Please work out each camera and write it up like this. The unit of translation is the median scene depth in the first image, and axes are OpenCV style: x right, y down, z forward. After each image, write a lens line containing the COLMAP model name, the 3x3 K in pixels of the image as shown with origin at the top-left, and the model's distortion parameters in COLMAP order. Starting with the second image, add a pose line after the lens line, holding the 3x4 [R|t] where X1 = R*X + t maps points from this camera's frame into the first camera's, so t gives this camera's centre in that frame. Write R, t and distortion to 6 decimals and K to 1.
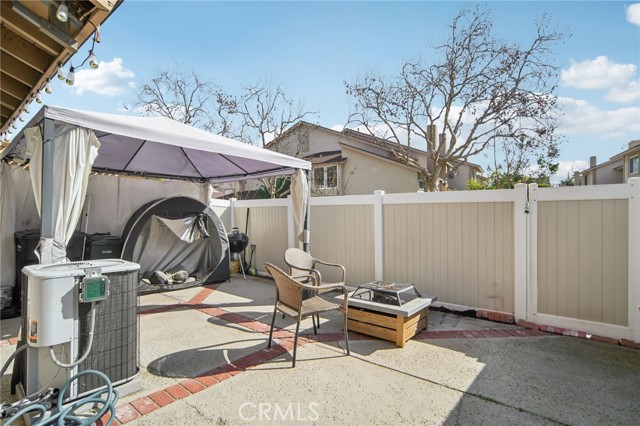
lens RADIAL K [[318.1, 0, 308.4], [0, 318.1, 215.4], [0, 0, 1]] dist [-0.000917, -0.000099]
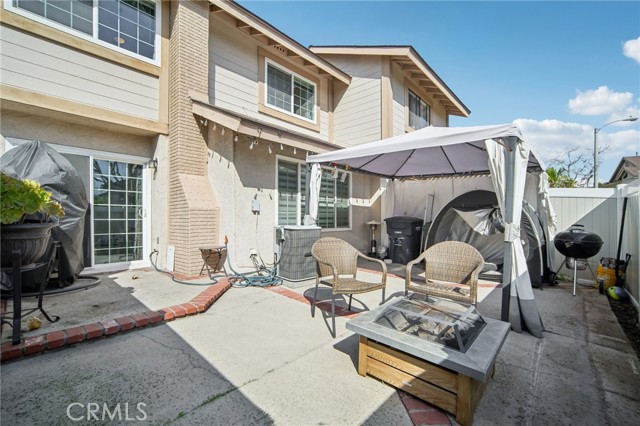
lens RADIAL K [[277.0, 0, 319.4], [0, 277.0, 218.4], [0, 0, 1]] dist [0.000806, 0.000331]
pose [[-0.055391, 0.008865, -0.998425, 1.040980], [-0.016773, 0.999811, 0.009808, 0.068630], [0.998324, 0.017290, -0.055232, 1.062247]]
